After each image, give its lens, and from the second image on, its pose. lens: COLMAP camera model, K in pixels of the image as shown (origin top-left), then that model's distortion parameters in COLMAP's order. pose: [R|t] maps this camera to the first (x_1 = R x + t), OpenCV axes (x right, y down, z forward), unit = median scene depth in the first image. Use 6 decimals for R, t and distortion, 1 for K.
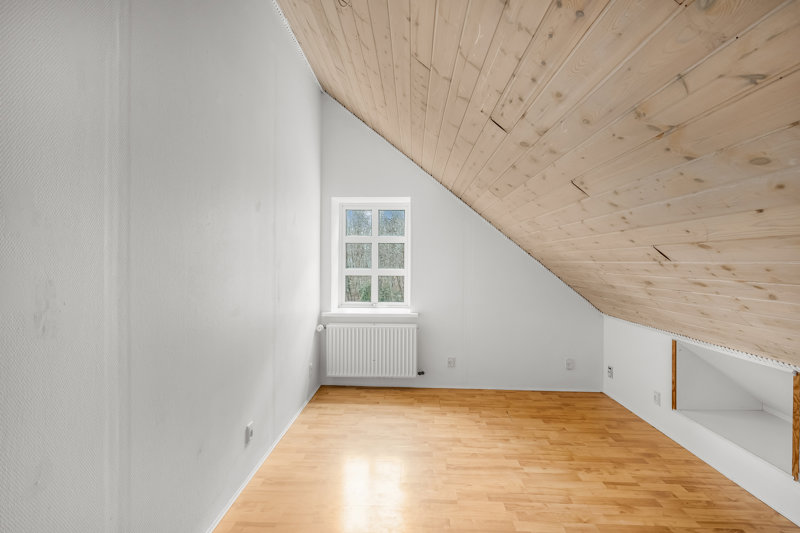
lens RADIAL K [[377.5, 0, 384.1], [0, 377.5, 268.3], [0, 0, 1]] dist [0.002335, 0.000390]
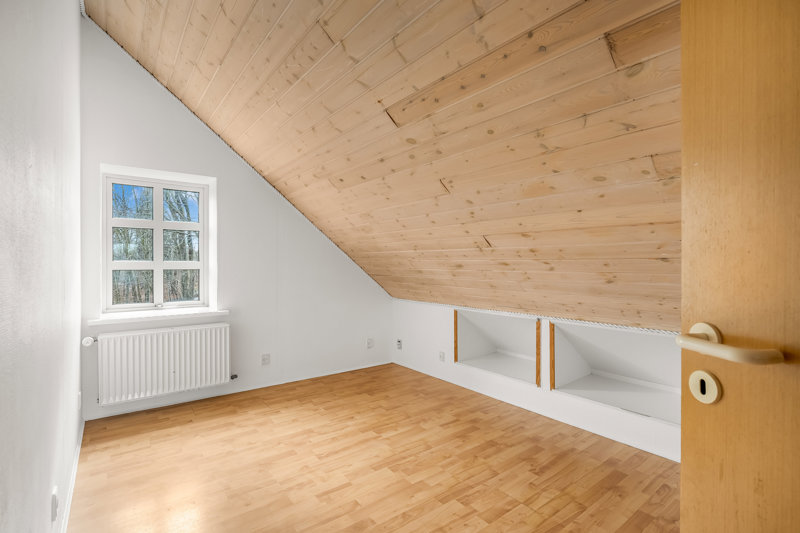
lens RADIAL K [[372.8, 0, 400.0], [0, 372.8, 266.5], [0, 0, 1]] dist [-0.002998, -0.000471]
pose [[0.770273, -0.010844, 0.637622, -0.222871], [0.011019, 0.999932, 0.003695, 0.025541], [-0.637619, 0.004180, 0.770340, 0.099339]]
